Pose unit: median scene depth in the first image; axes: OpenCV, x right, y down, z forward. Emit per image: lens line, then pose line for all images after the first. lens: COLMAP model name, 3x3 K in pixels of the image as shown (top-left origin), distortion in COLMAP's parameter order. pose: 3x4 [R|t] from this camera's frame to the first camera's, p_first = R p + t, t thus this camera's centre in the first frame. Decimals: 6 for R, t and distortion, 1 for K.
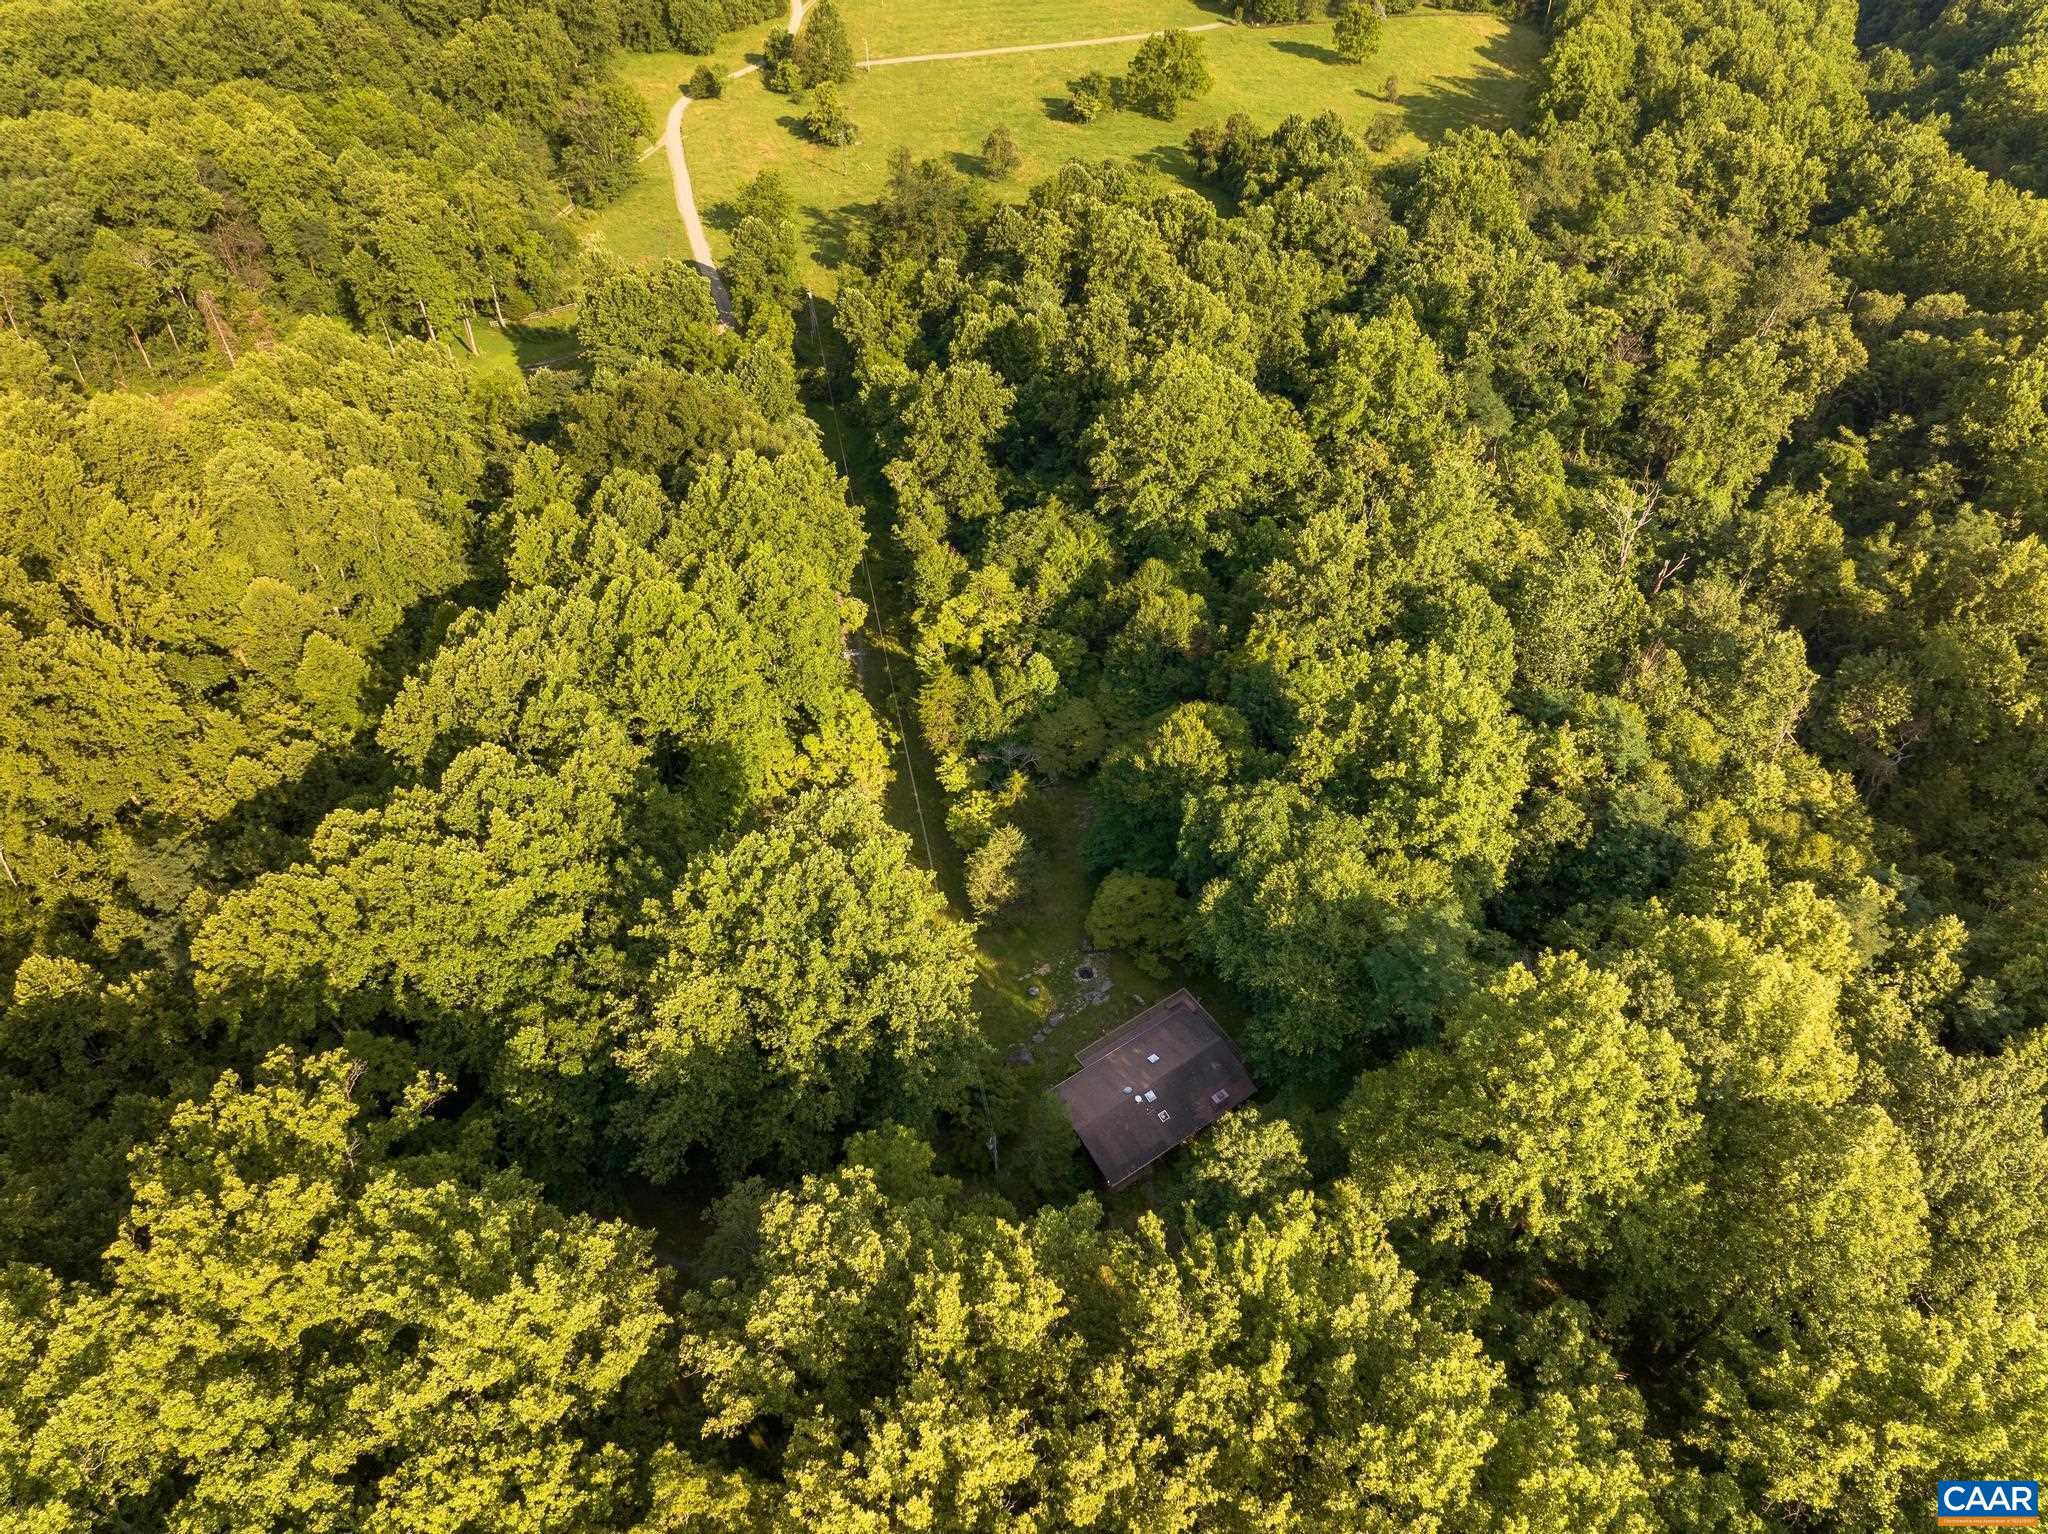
lens RADIAL K [[1444.7, 0, 1037.9], [0, 1444.7, 753.1], [0, 0, 1]] dist [-0.042560, 0.011081]
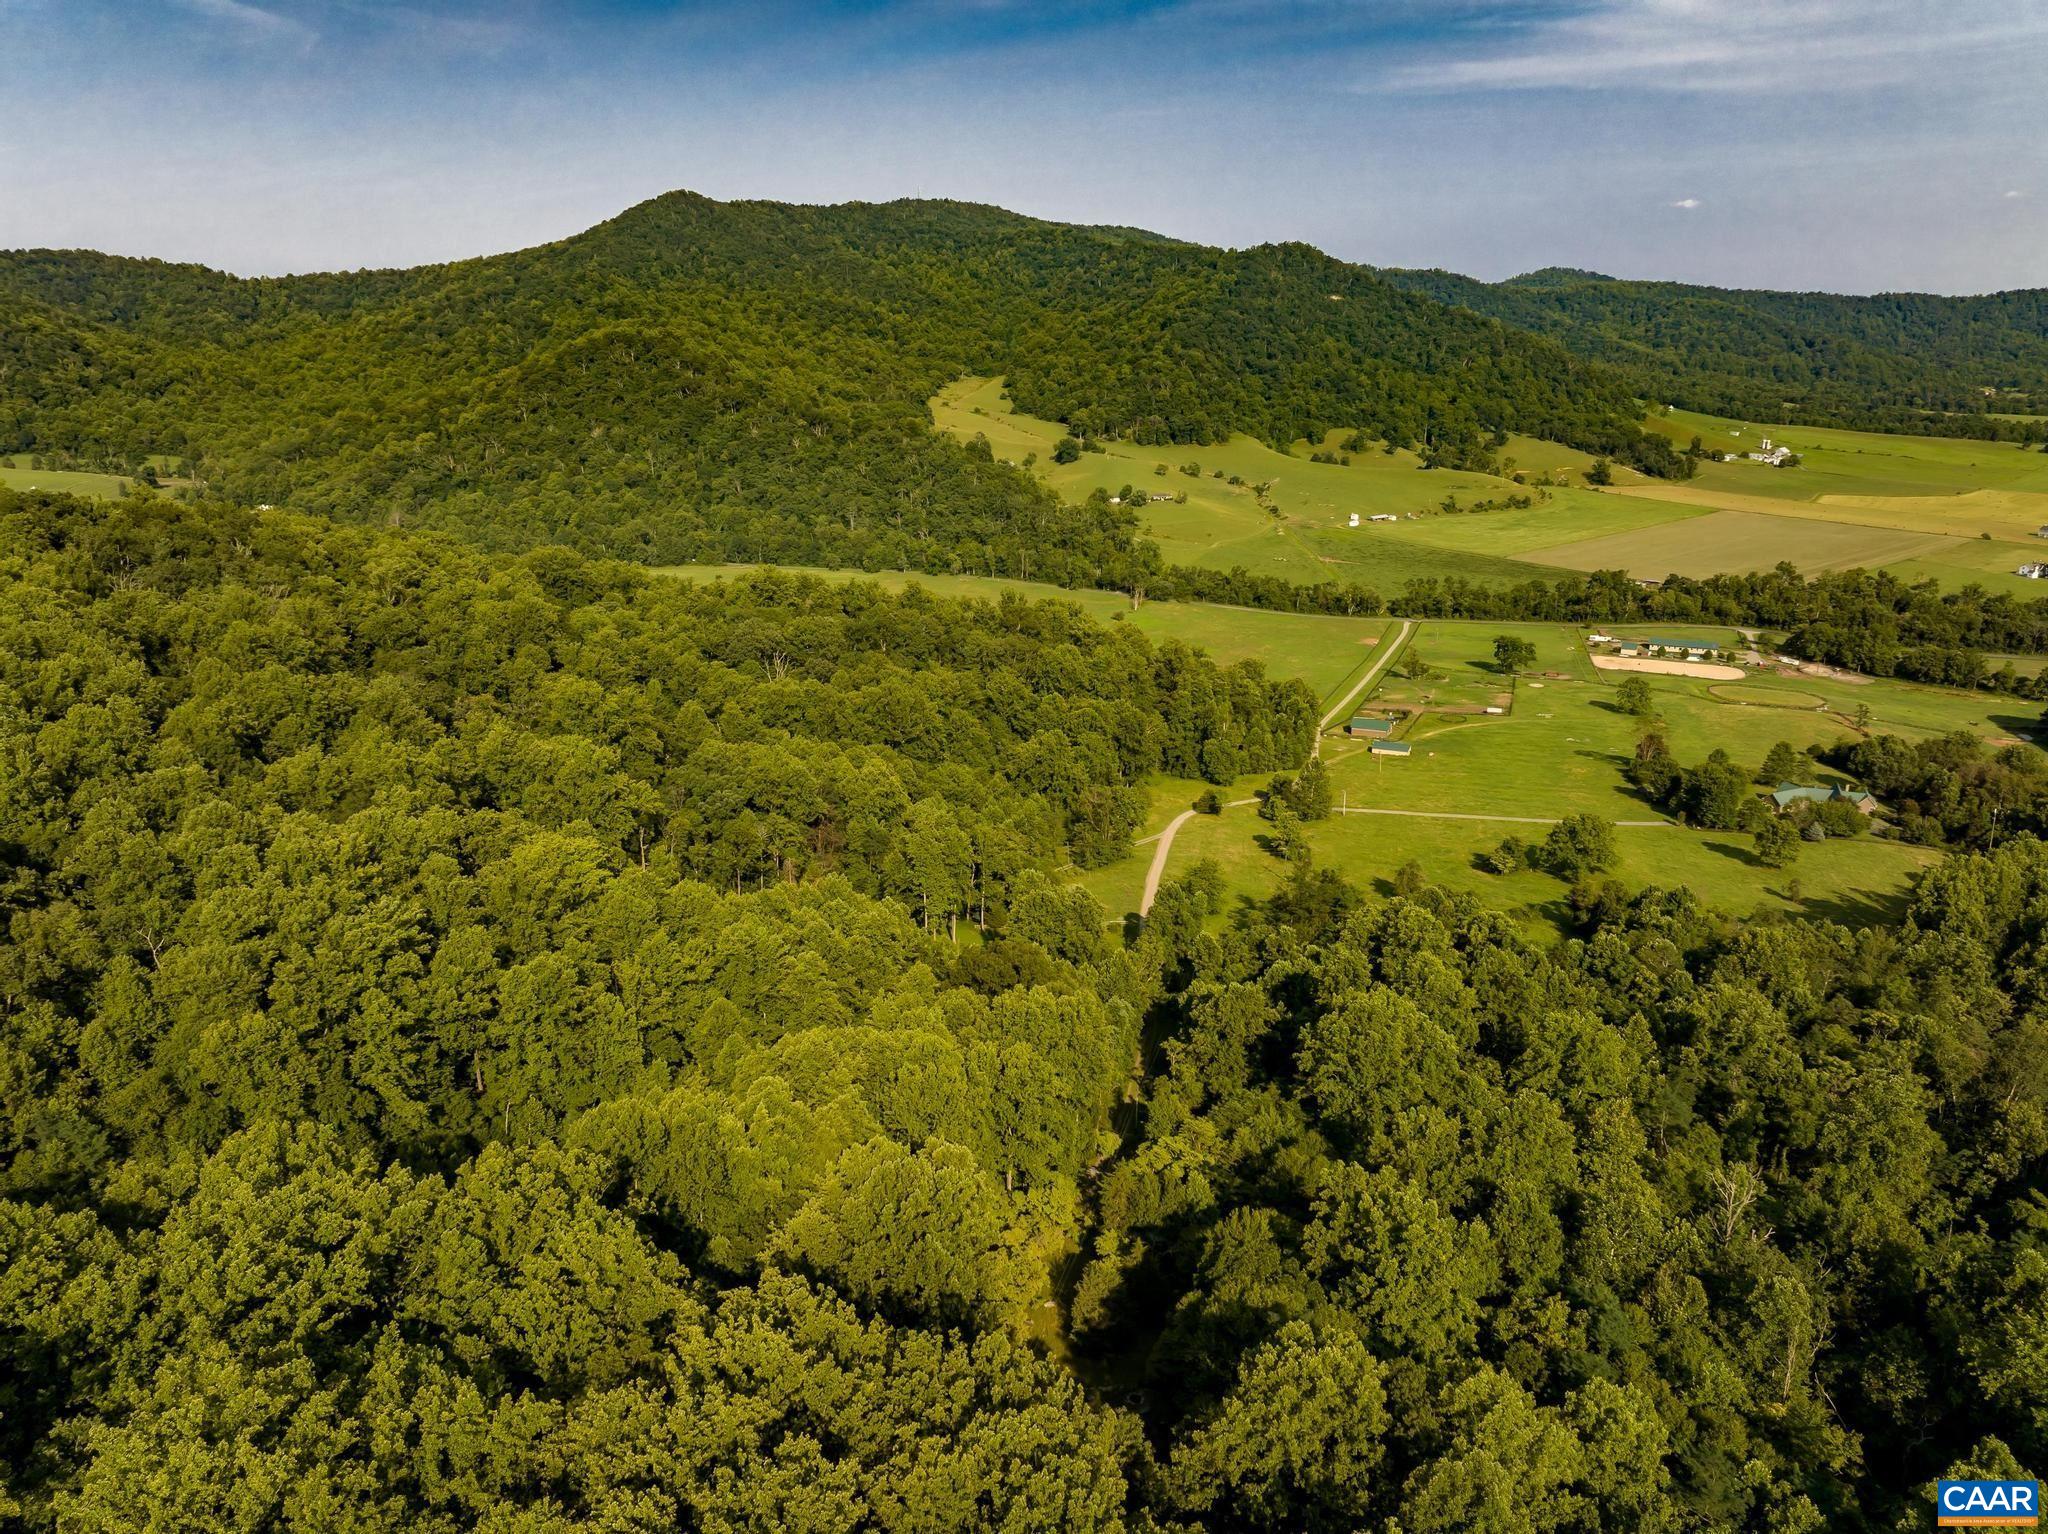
lens RADIAL K [[1444.7, 0, 1033.3], [0, 1444.7, 765.0], [0, 0, 1]] dist [-0.042560, 0.011081]
pose [[0.907793, 0.128607, -0.399214, 0.205240], [-0.302347, 0.860342, -0.410363, 0.117140], [0.290685, 0.493226, 0.819896, -0.174525]]
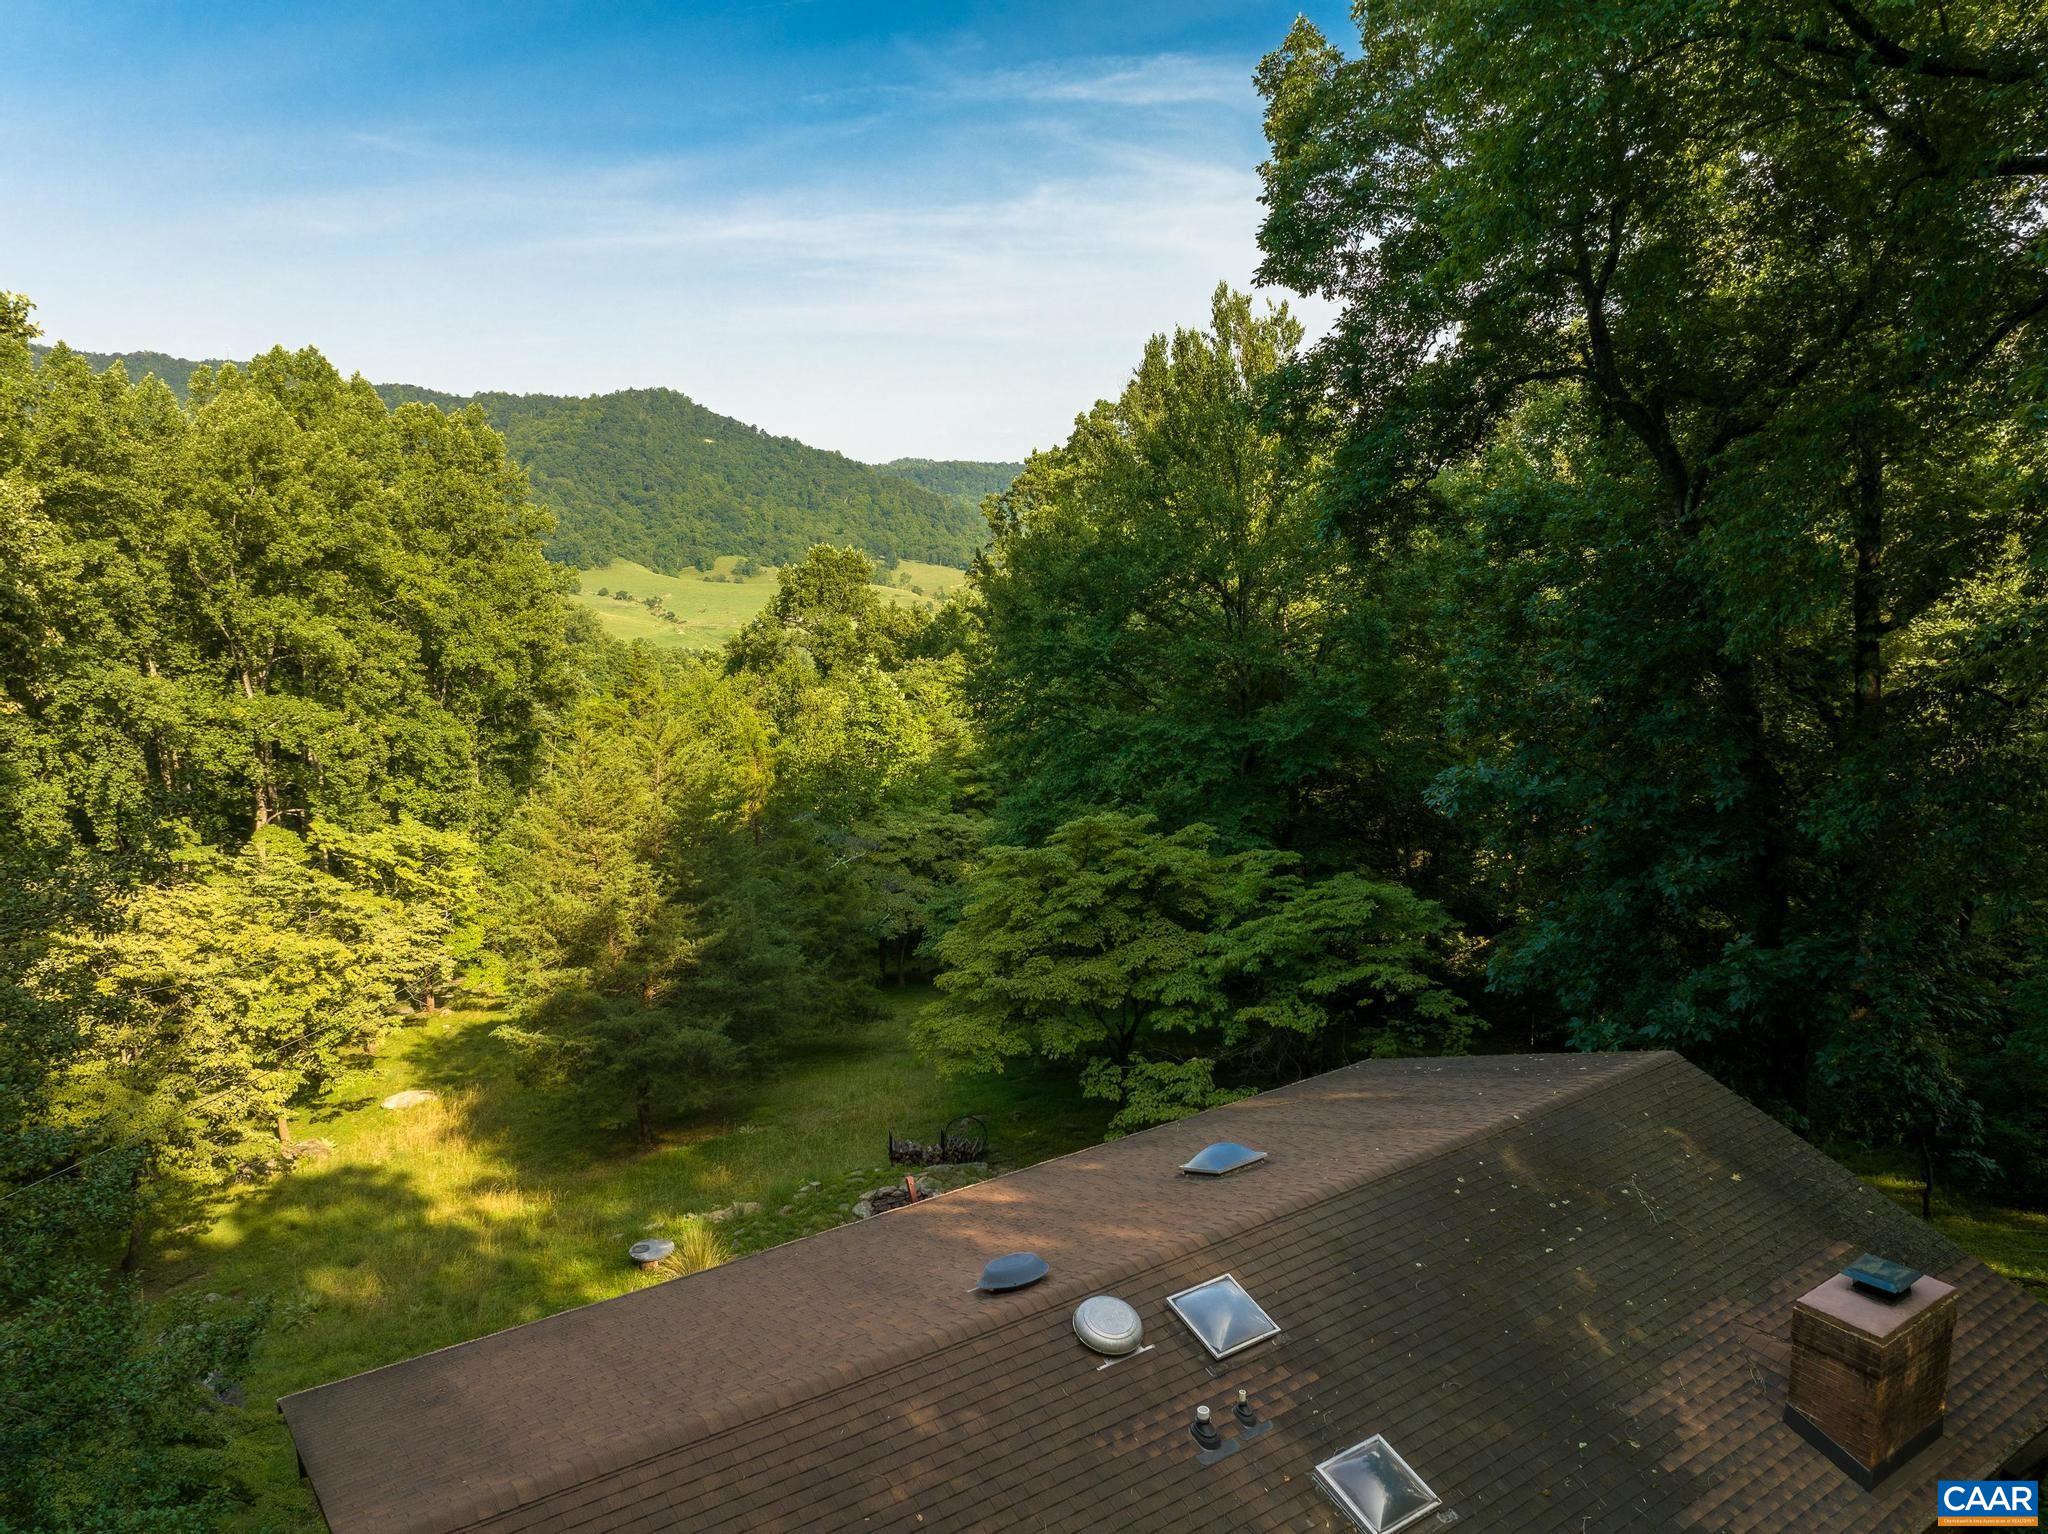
lens RADIAL K [[1444.7, 0, 1032.2], [0, 1444.7, 760.7], [0, 0, 1]] dist [-0.042560, 0.011081]
pose [[0.999939, -0.001914, -0.010924, 0.032249], [-0.005005, 0.801055, -0.598570, 0.116291], [0.009897, 0.598588, 0.800996, 0.424411]]
